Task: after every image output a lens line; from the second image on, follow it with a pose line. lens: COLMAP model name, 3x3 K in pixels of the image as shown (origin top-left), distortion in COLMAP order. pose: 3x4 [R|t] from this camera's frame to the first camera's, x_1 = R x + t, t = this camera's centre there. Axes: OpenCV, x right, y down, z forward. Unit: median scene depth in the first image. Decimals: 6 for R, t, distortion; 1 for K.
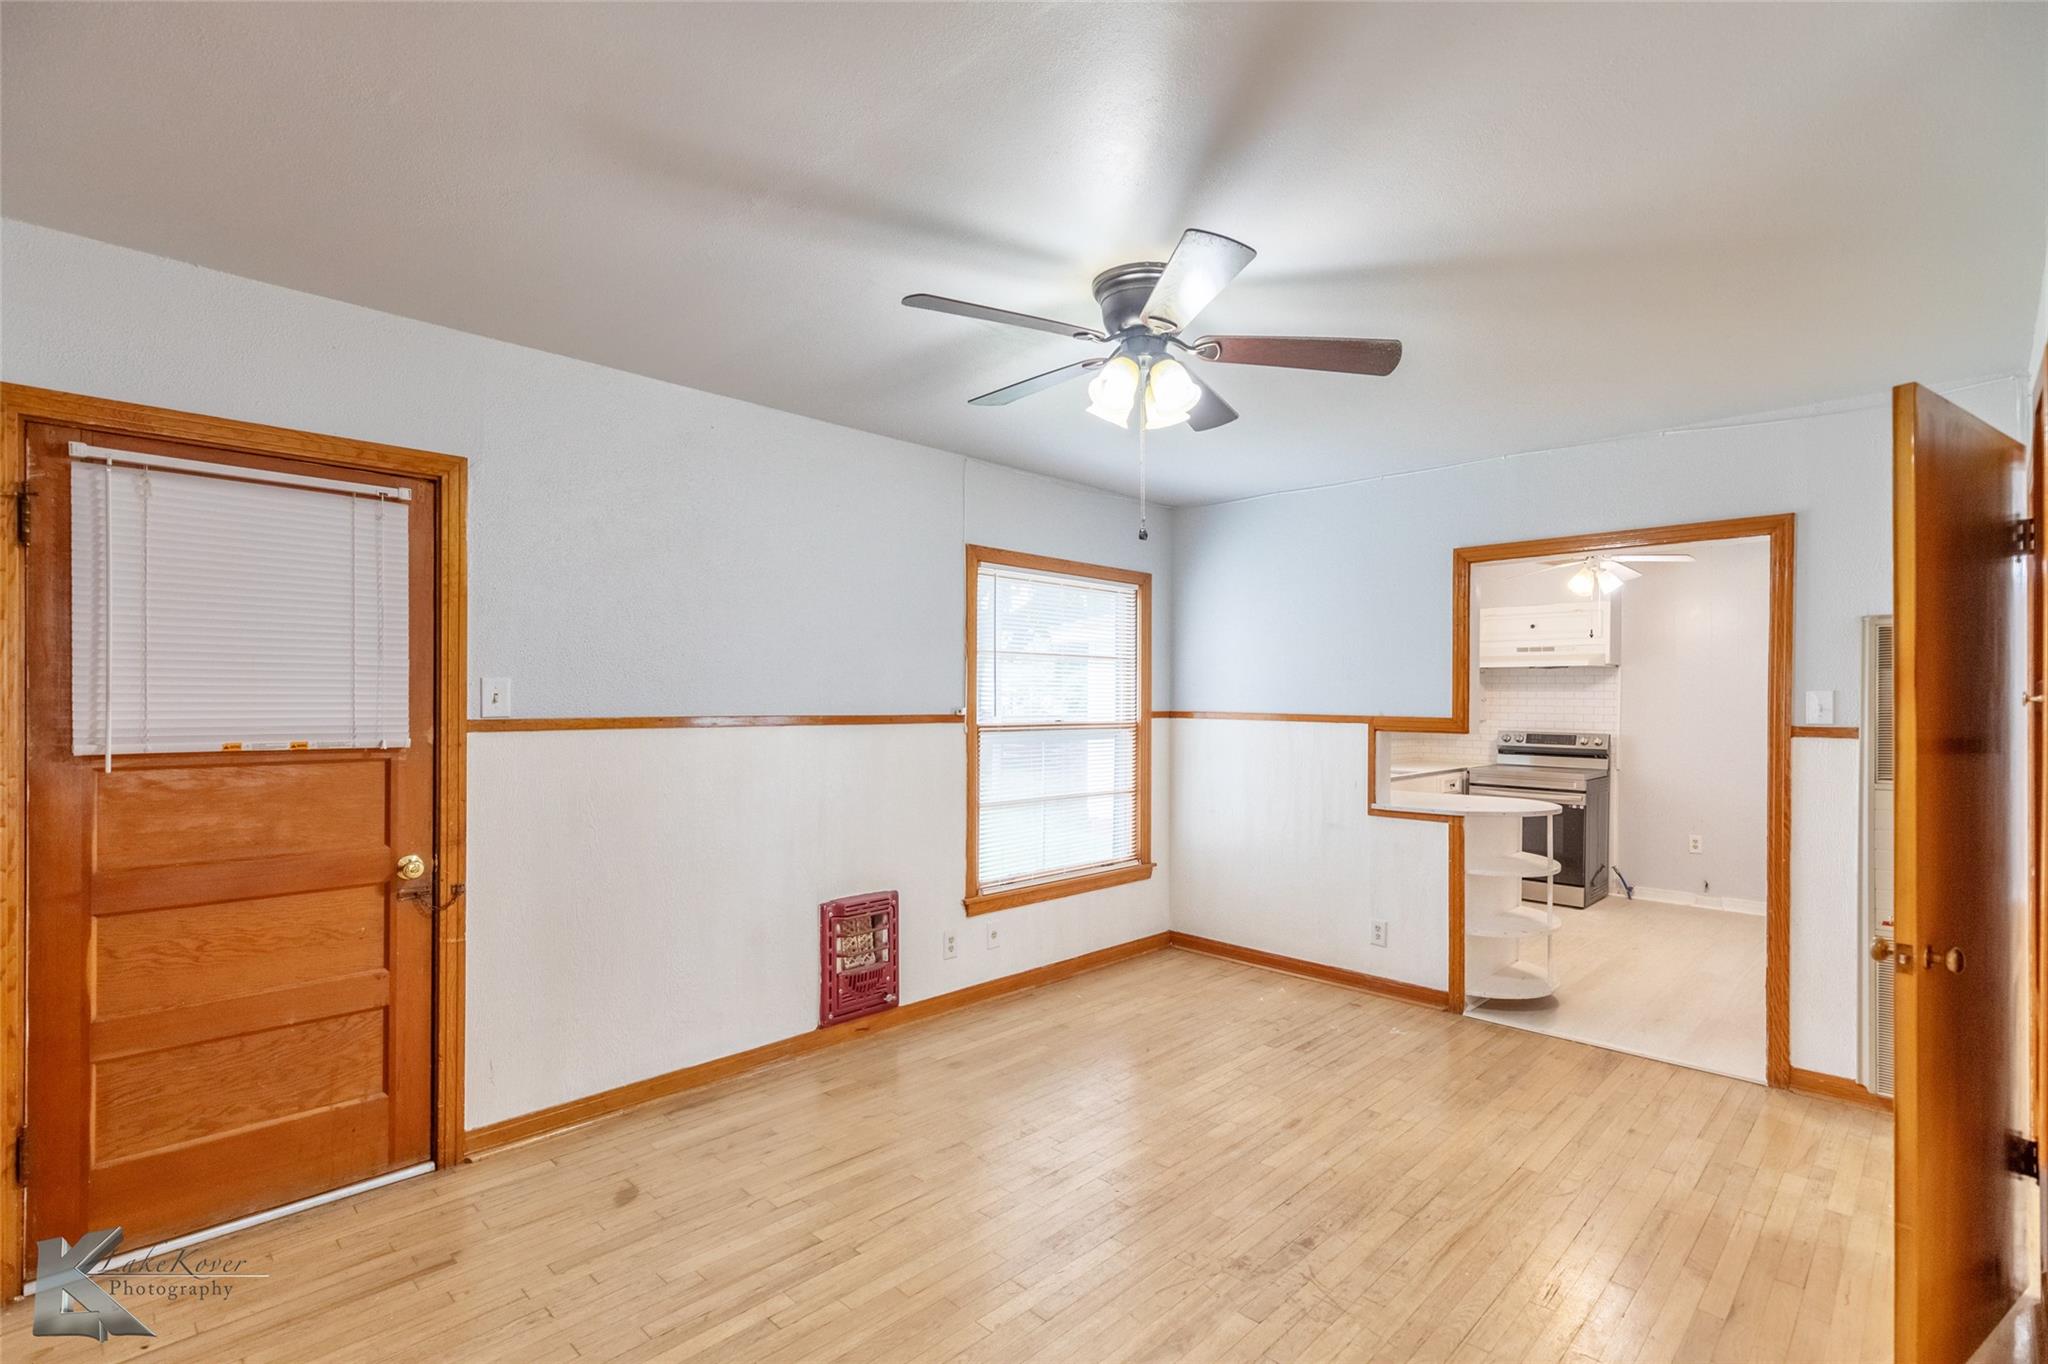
lens RADIAL K [[944.6, 0, 1028.5], [0, 944.6, 696.5], [0, 0, 1]] dist [0.018260, -0.000019]
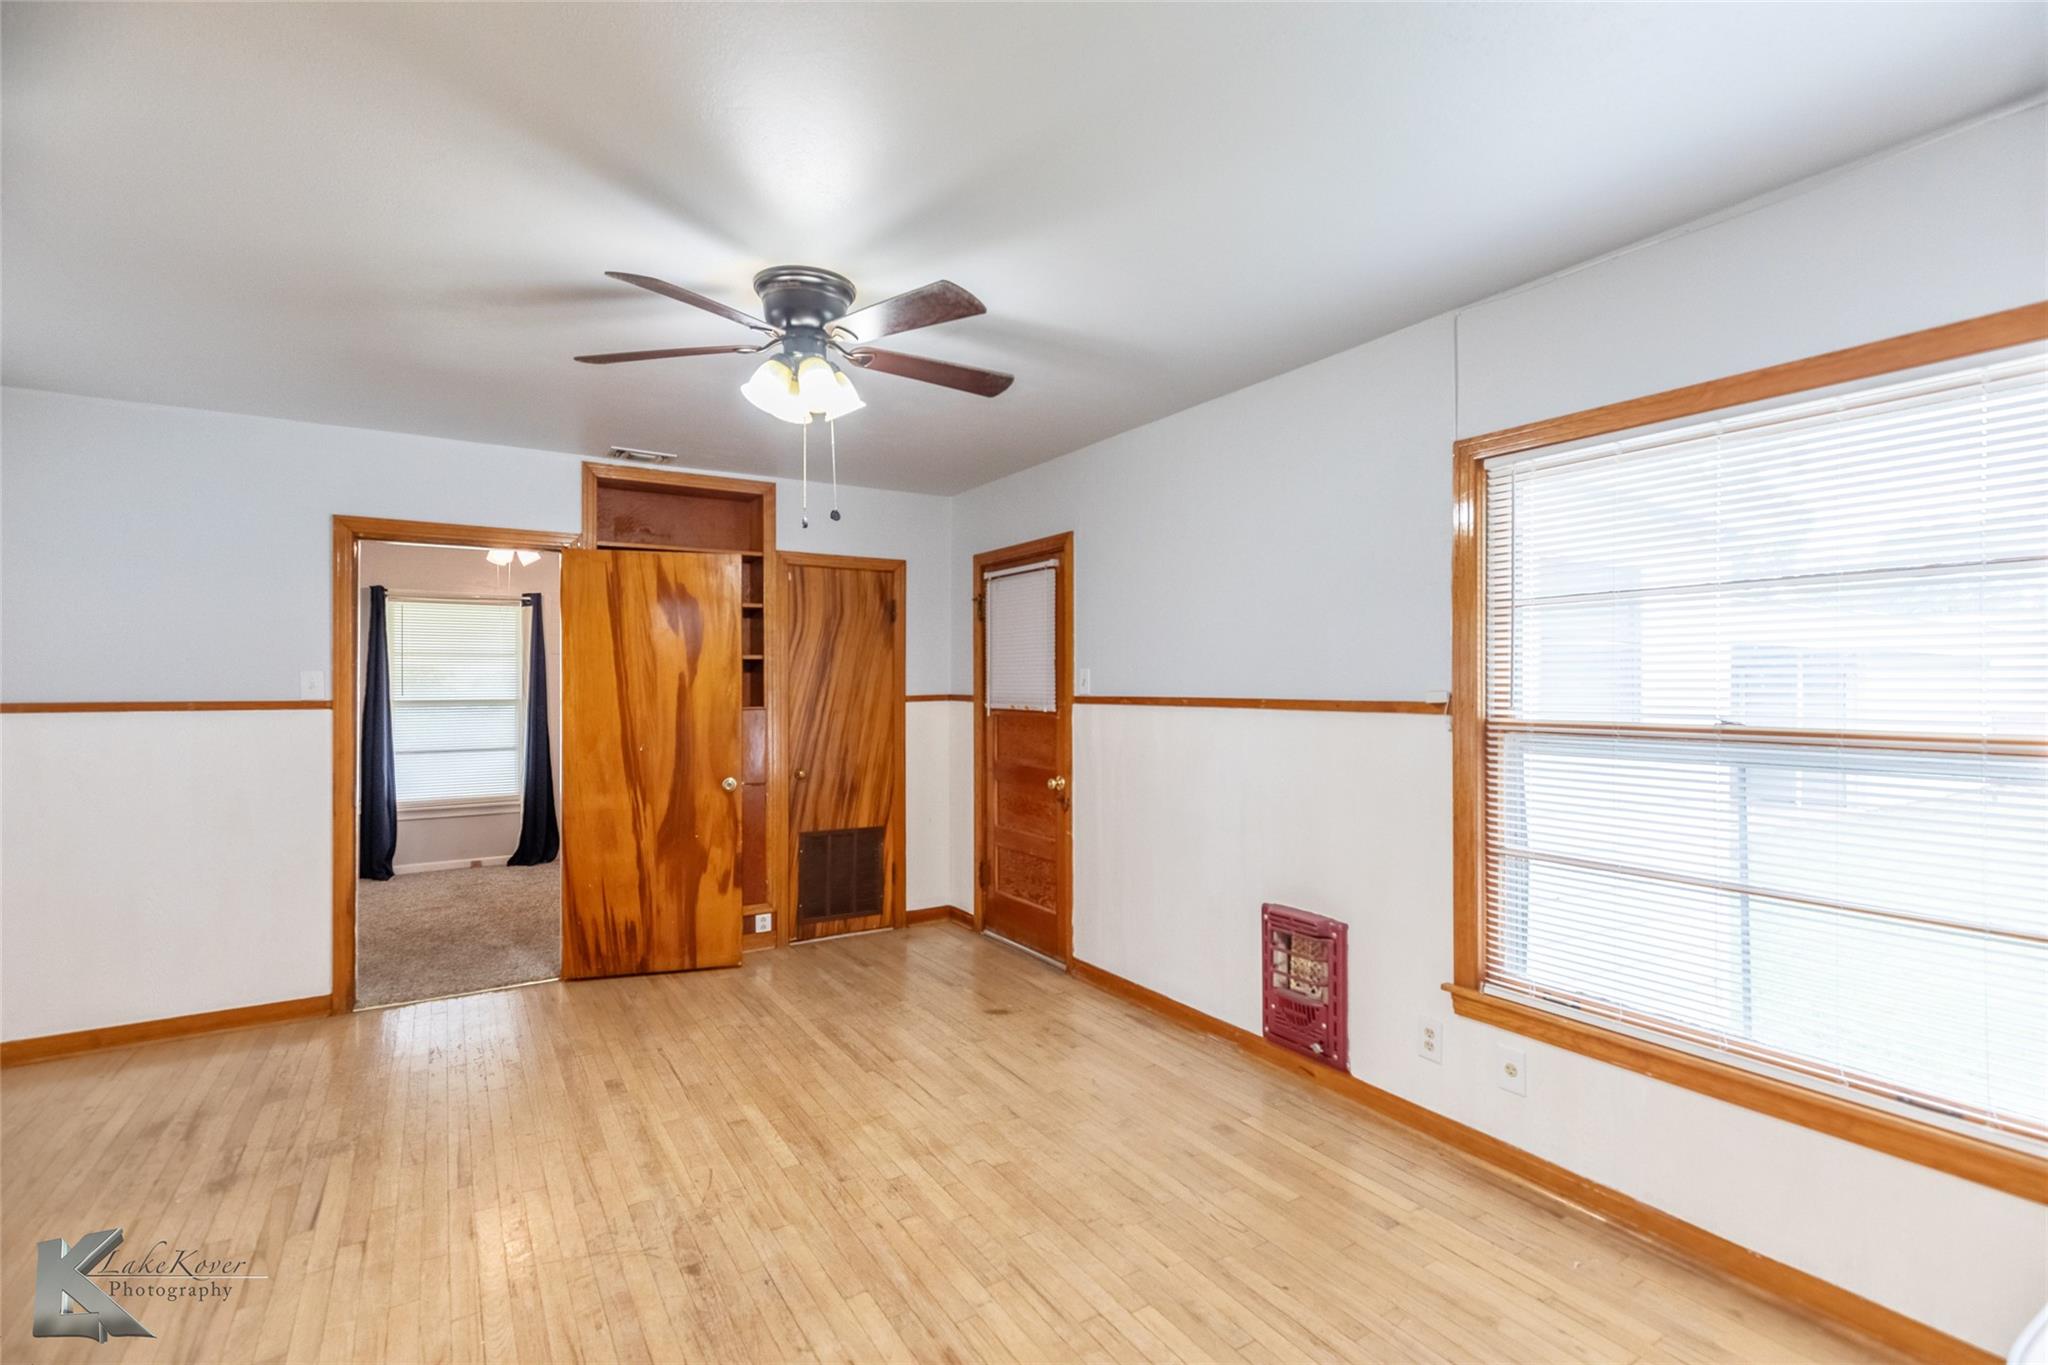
lens RADIAL K [[902.8, 0, 1024.0], [0, 902.8, 682.5], [0, 0, 1]] dist [0.012126, 0.000043]
pose [[-0.203656, -0.006513, -0.979021, 0.793291], [0.003052, 0.999969, -0.007287, 0.010994], [0.979038, -0.004472, -0.203629, 1.087231]]
